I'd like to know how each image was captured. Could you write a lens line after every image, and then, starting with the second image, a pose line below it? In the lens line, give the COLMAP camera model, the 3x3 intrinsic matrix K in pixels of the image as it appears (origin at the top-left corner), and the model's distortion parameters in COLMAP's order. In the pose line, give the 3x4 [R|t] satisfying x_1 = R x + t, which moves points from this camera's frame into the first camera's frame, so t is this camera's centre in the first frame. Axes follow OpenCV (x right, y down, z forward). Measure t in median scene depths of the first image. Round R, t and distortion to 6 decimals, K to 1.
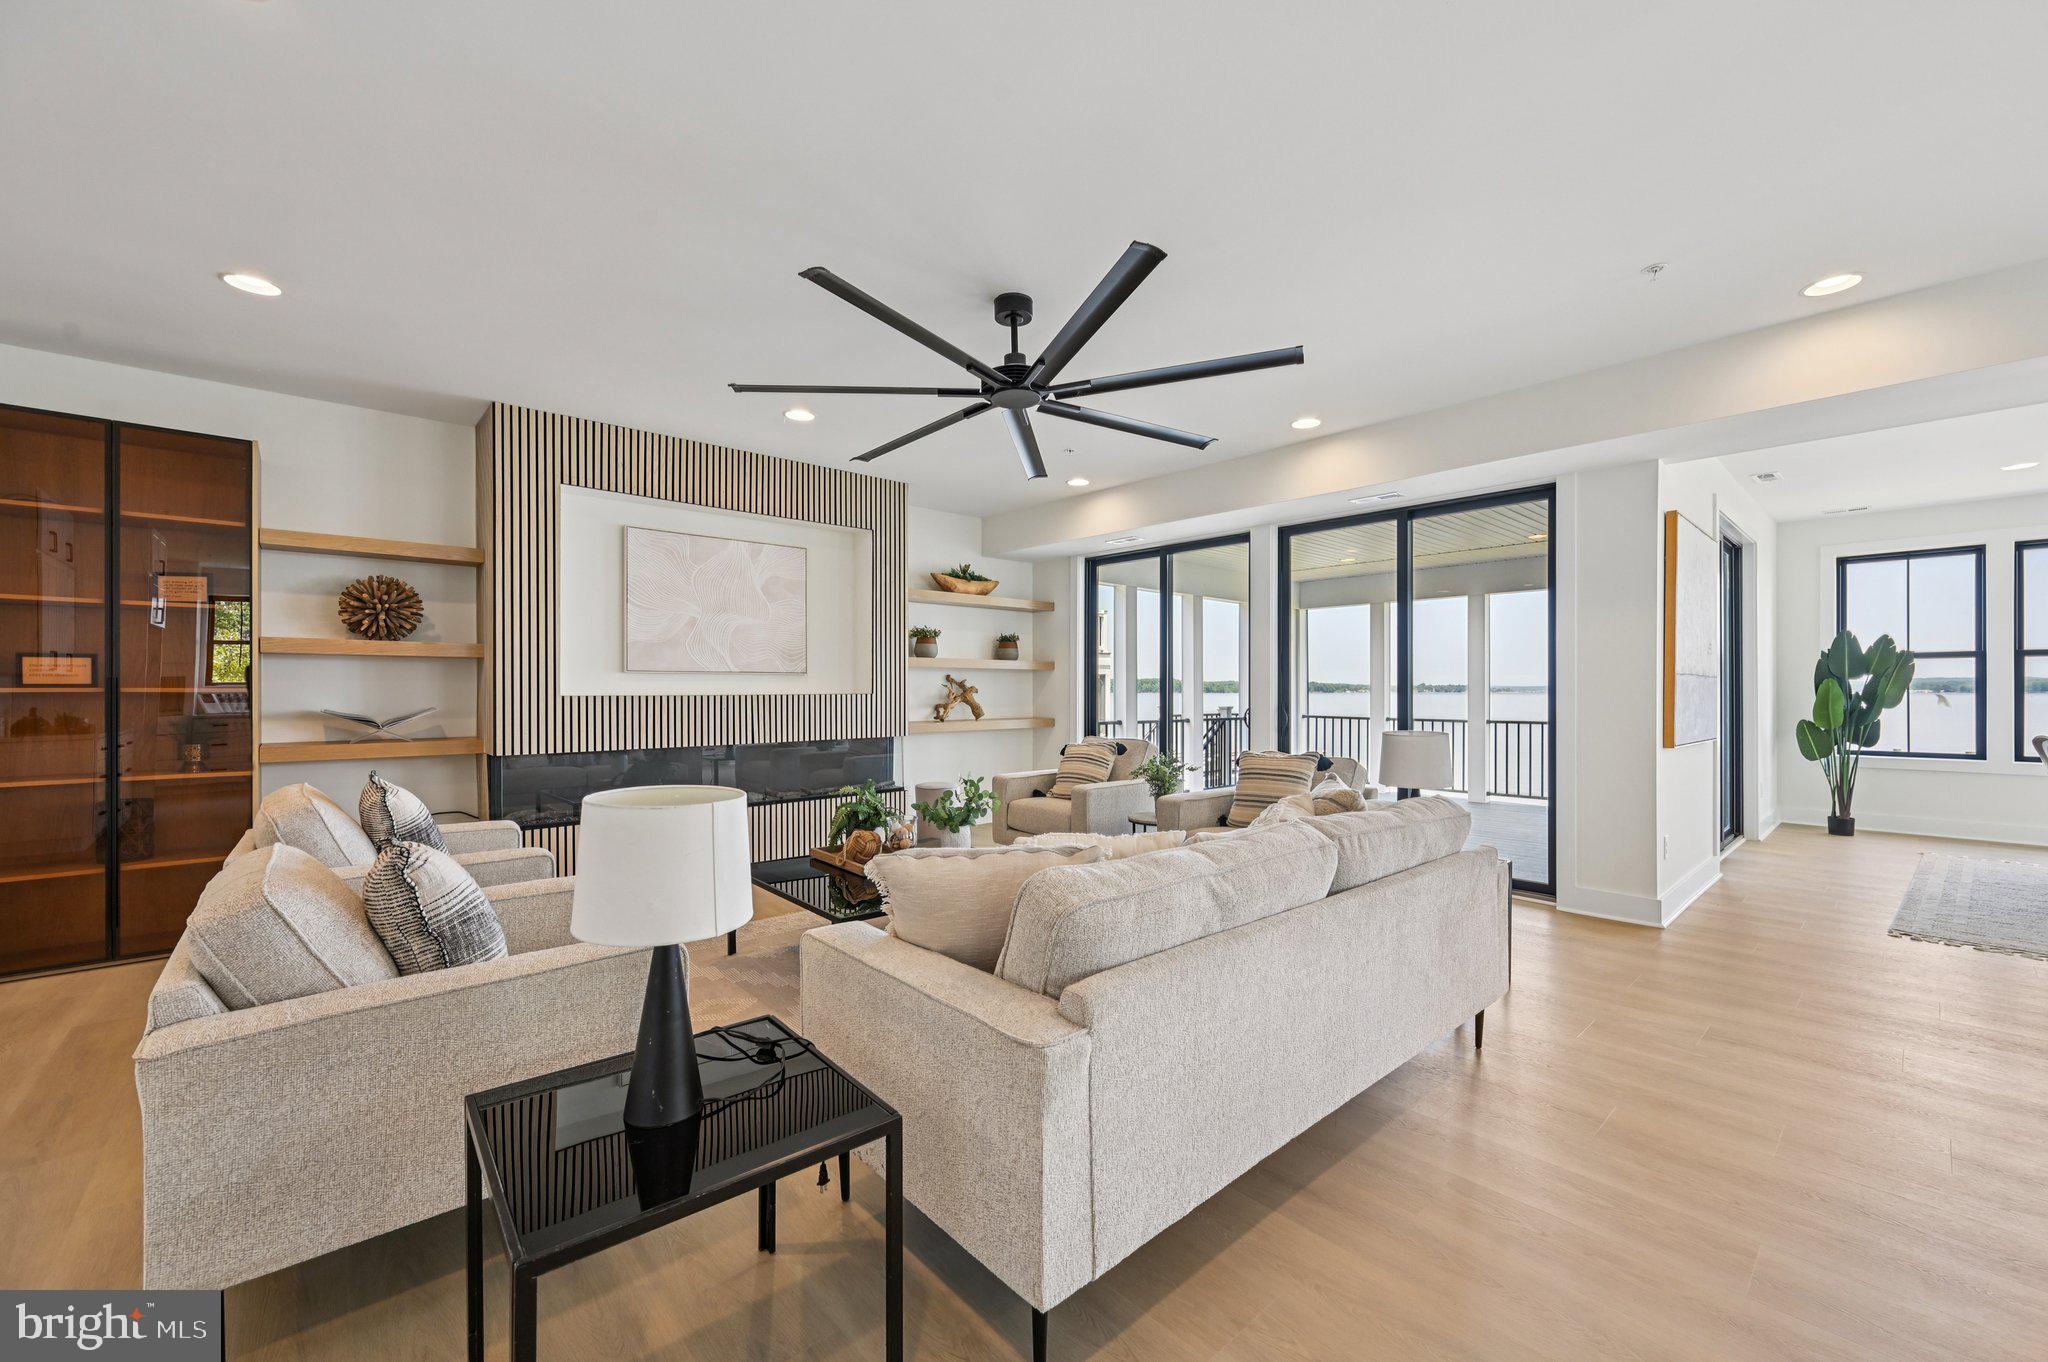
lens RADIAL K [[806.4, 0, 1033.0], [0, 806.4, 693.8], [0, 0, 1]] dist [-0.000785, -0.000495]
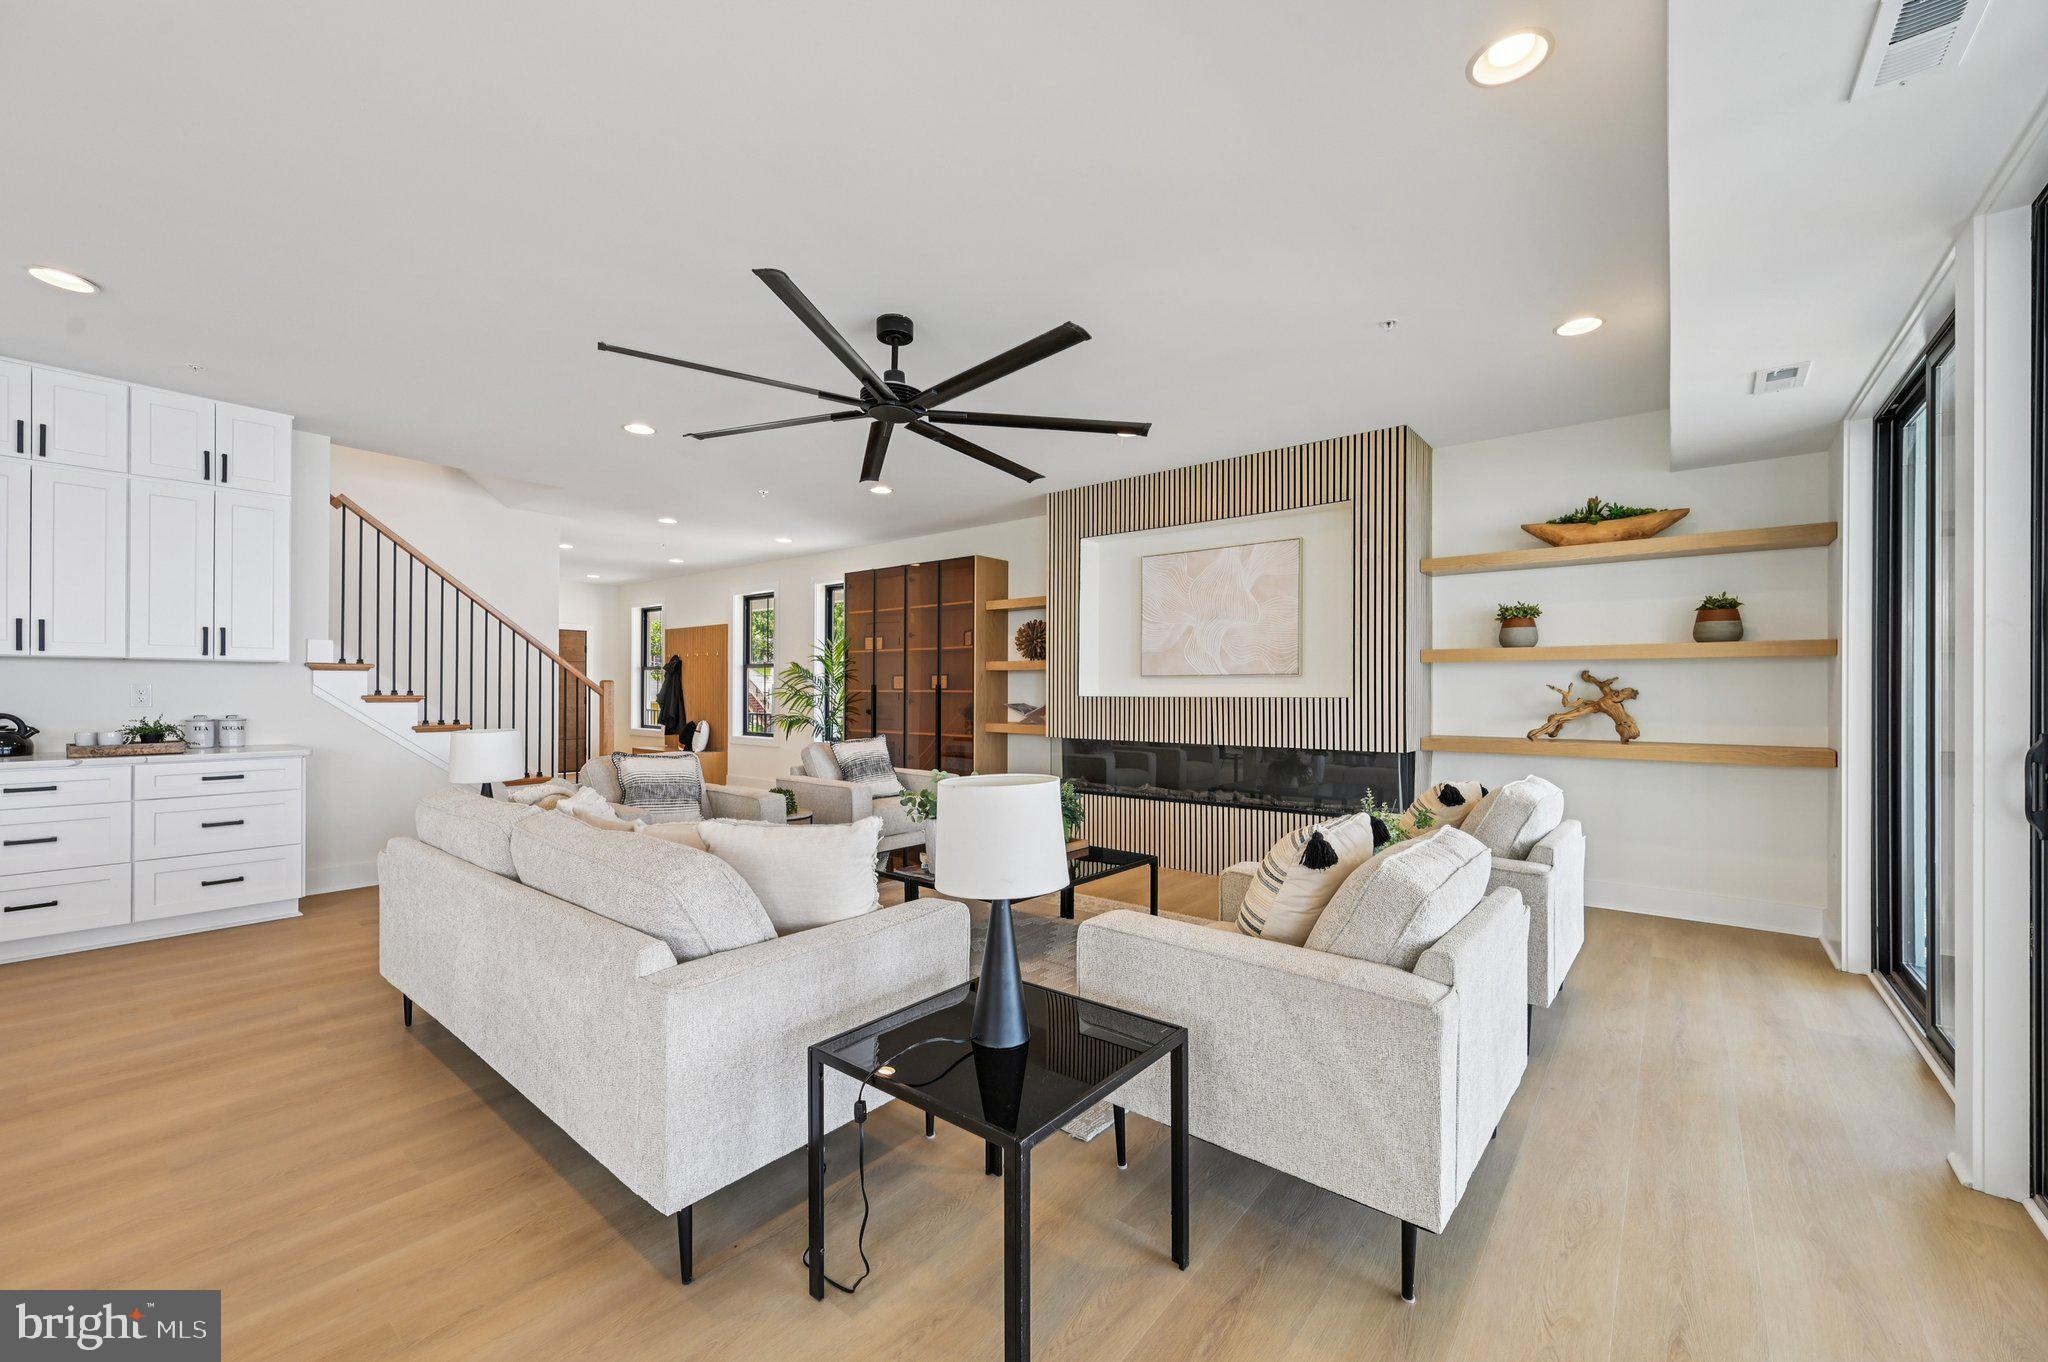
lens RADIAL K [[806.4, 0, 1036.7], [0, 806.4, 693.4], [0, 0, 1]] dist [-0.000785, -0.000495]
pose [[0.167624, 0.004374, -0.985841, 0.622727], [-0.009161, 0.999954, 0.002879, -0.004594], [0.985808, 0.008548, 0.167656, 0.605470]]
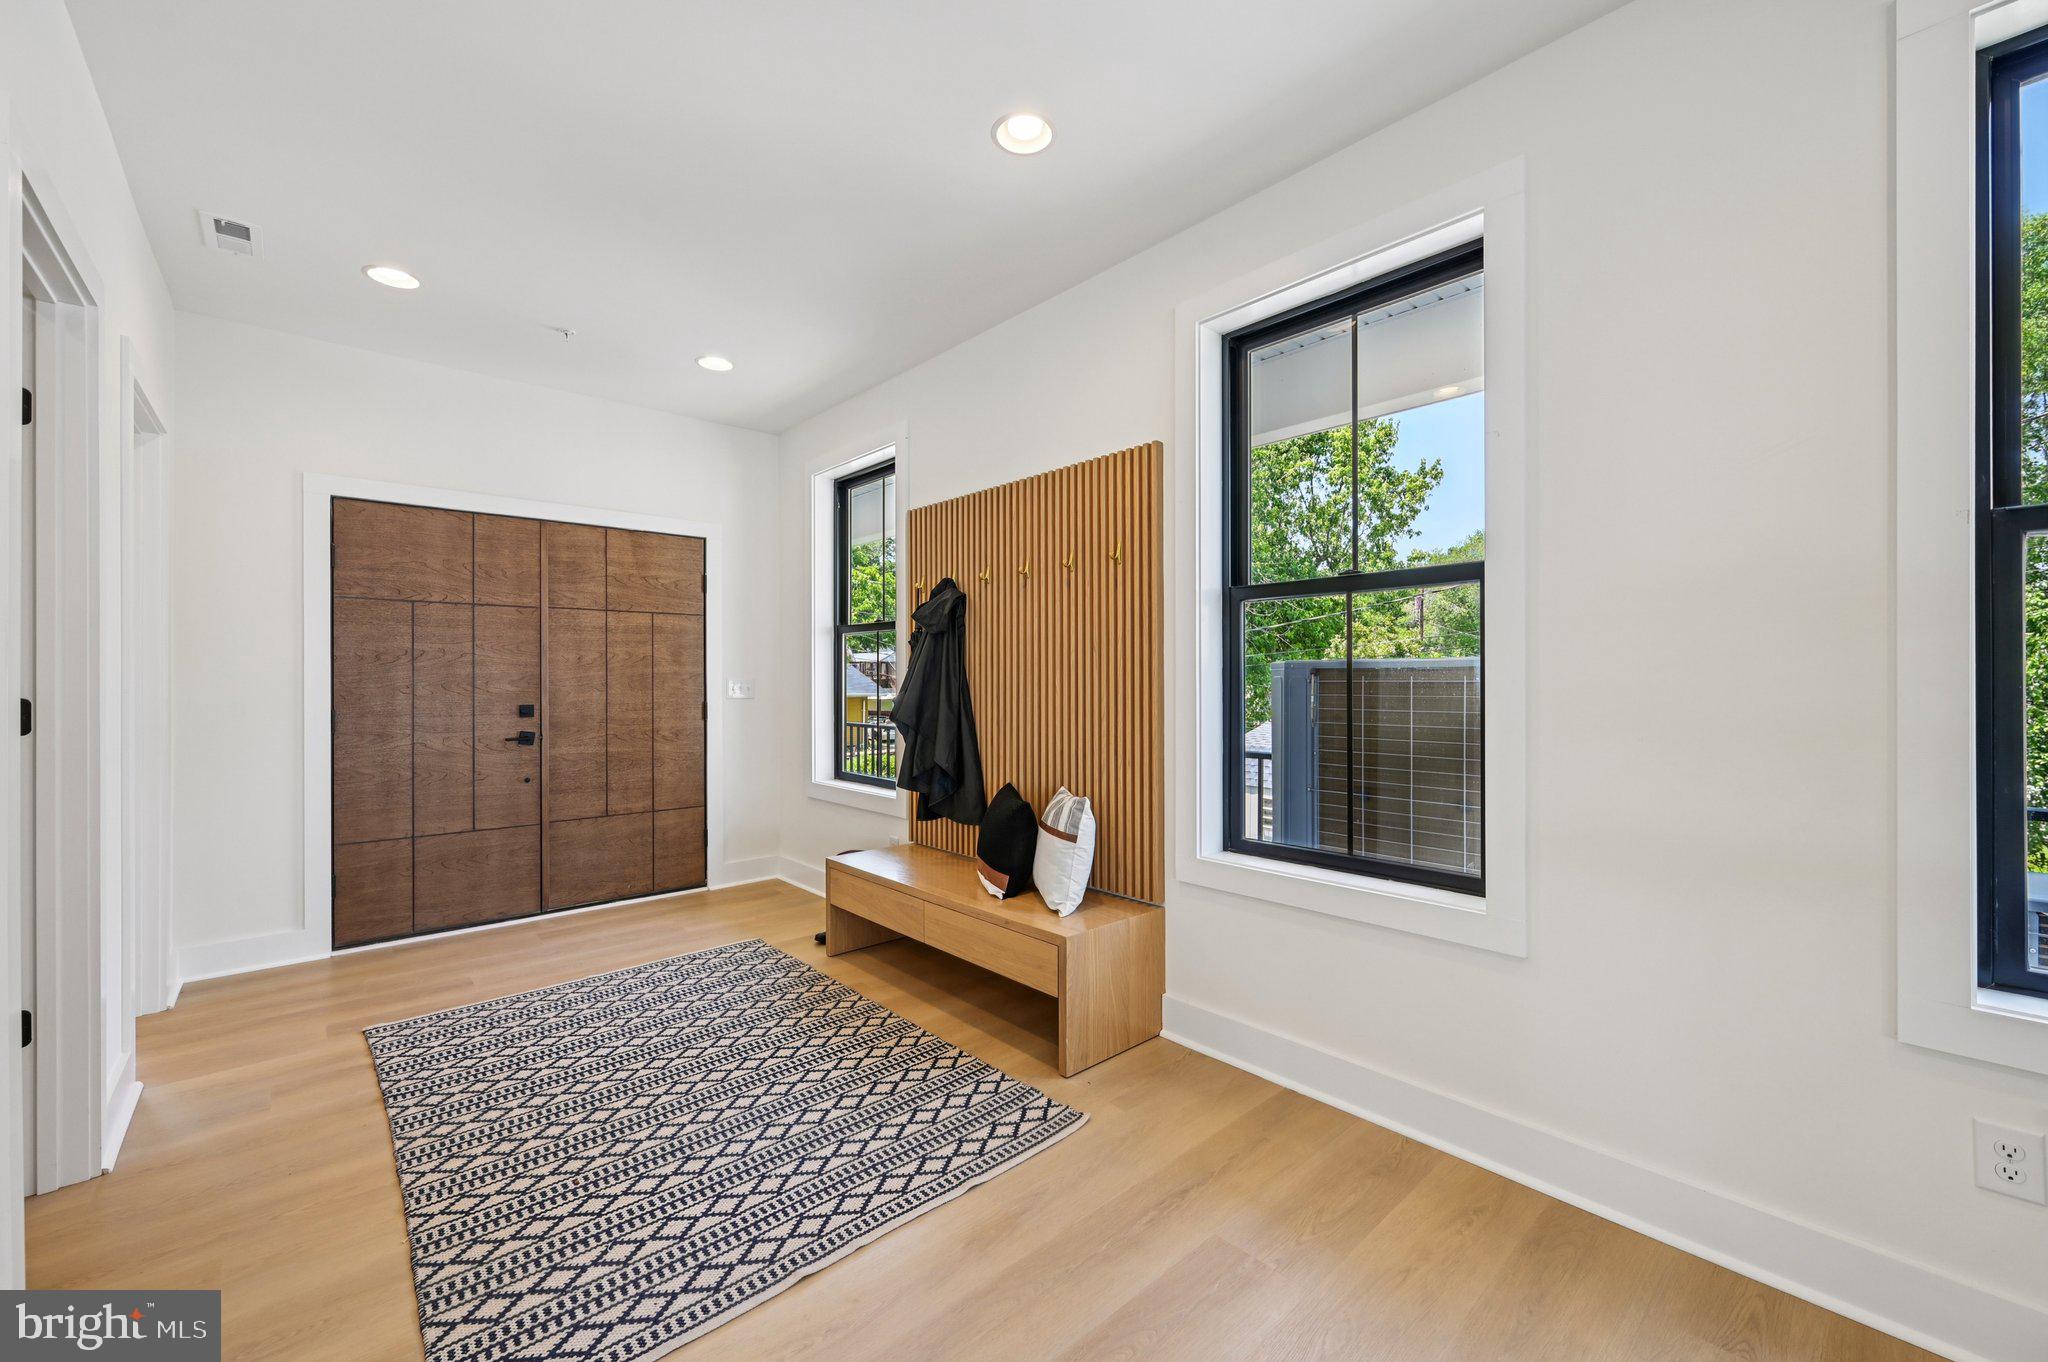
lens RADIAL K [[806.4, 0, 1022.4], [0, 806.4, 681.0], [0, 0, 1]] dist [-0.000785, -0.000495]
pose [[-0.007061, 0.002640, -0.999972, -0.887105], [-0.001655, 0.999995, 0.002652, -0.003693], [0.999974, 0.001674, -0.007057, 0.107811]]
